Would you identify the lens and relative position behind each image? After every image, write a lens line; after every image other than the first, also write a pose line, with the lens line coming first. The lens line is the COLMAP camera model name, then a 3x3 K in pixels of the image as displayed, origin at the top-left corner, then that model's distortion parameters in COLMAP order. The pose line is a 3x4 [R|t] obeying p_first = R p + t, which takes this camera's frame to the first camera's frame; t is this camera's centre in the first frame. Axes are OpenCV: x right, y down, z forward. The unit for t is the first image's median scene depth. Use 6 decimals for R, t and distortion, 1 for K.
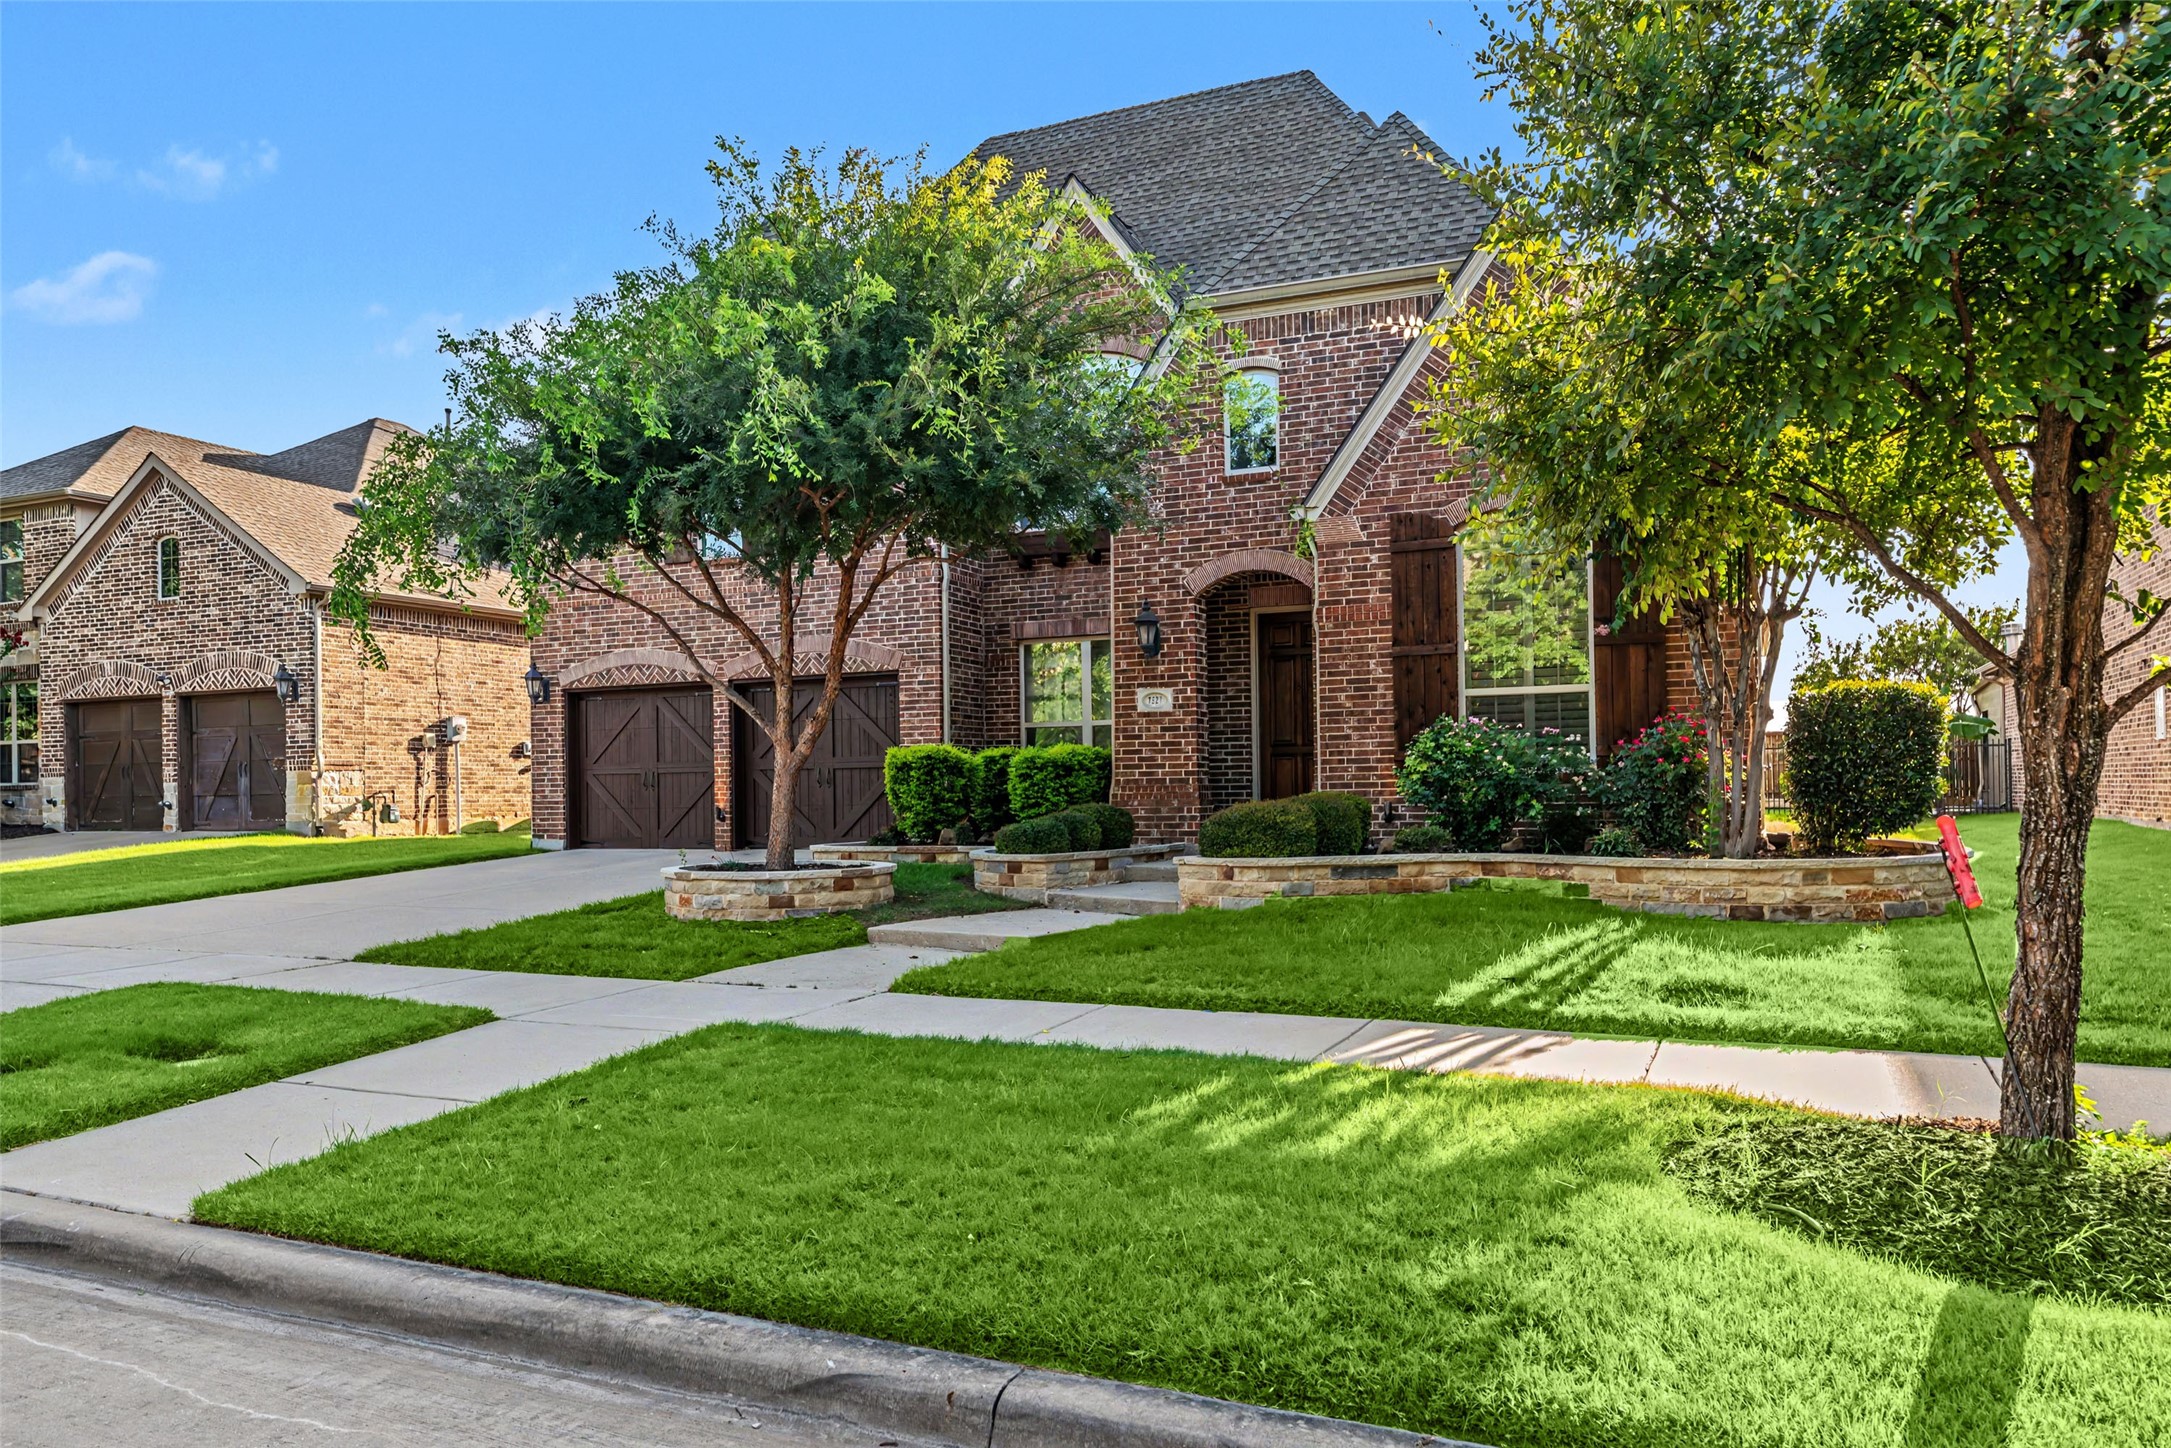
lens RADIAL K [[1515.1, 0, 1084.6], [0, 1515.1, 735.9], [0, 0, 1]] dist [0.004823, 0.000717]
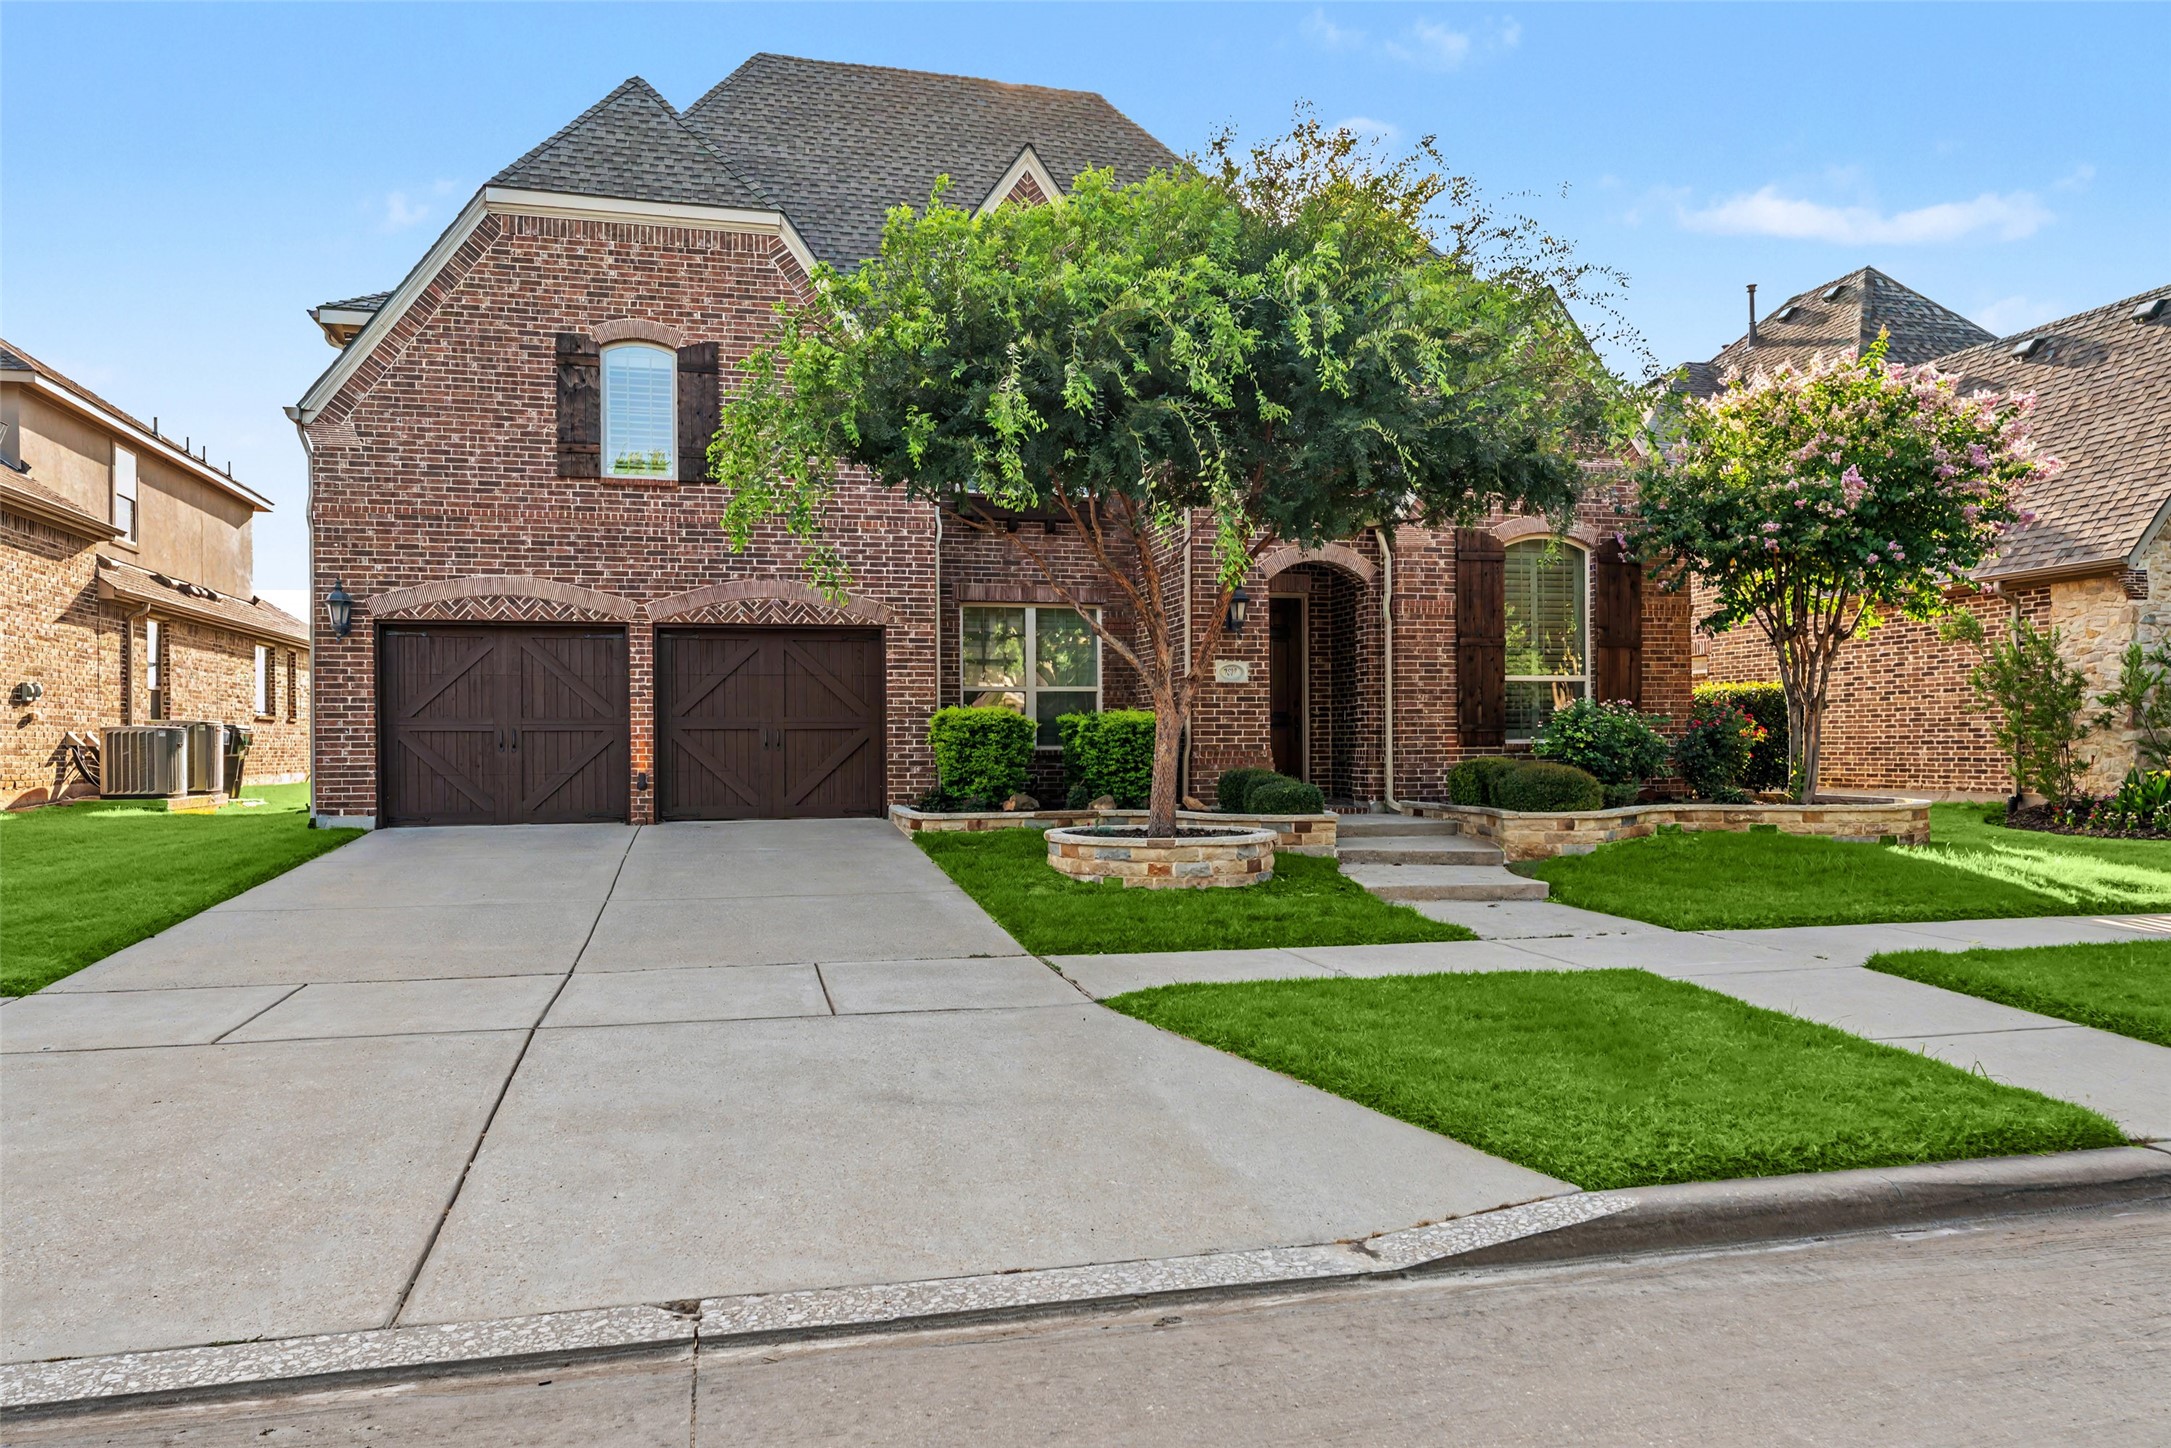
lens RADIAL K [[1475.3, 0, 1082.7], [0, 1475.3, 723.4], [0, 0, 1]] dist [0.024182, 0.001744]
pose [[0.770189, 0.017065, 0.637588, -0.772907], [-0.026799, 0.999625, 0.005618, 0.011080], [-0.637253, -0.021414, 0.770357, 0.275420]]
